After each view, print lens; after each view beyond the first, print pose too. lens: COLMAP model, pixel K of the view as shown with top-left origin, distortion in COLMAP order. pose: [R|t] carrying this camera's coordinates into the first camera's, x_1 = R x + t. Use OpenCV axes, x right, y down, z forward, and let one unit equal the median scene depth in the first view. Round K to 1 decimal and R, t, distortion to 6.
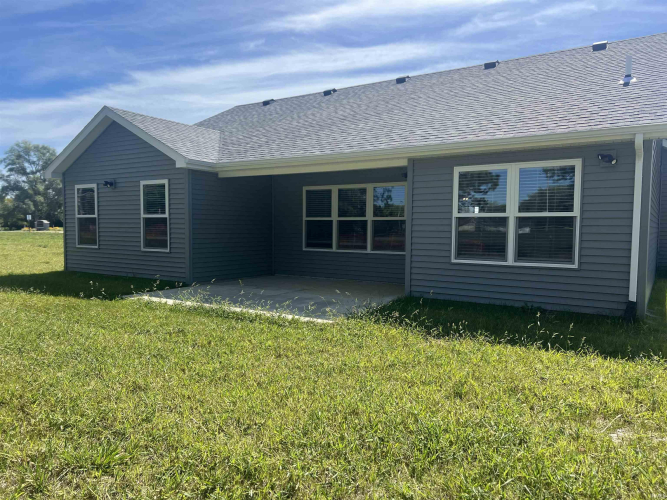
lens RADIAL K [[488.3, 0, 333.5], [0, 488.3, 250.0], [0, 0, 1]] dist [0.003126, -0.063322]
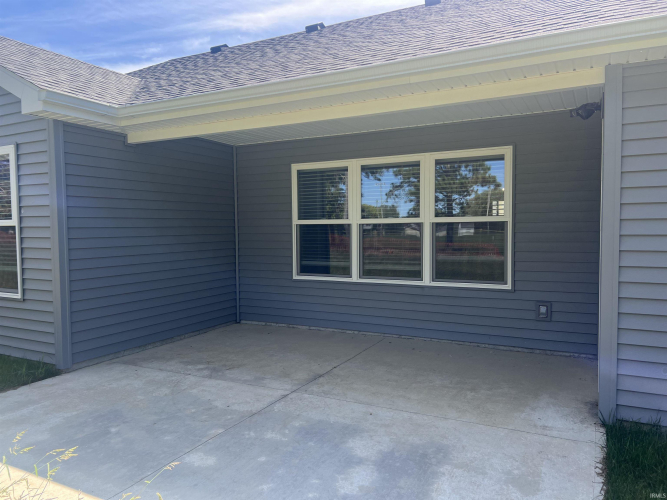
lens RADIAL K [[488.3, 0, 333.5], [0, 488.3, 250.0], [0, 0, 1]] dist [0.003126, -0.063322]
pose [[0.994855, -0.024844, 0.098215, -0.071866], [0.025038, 0.999686, -0.000743, -0.031291], [-0.098166, 0.003198, 0.995165, 0.447999]]
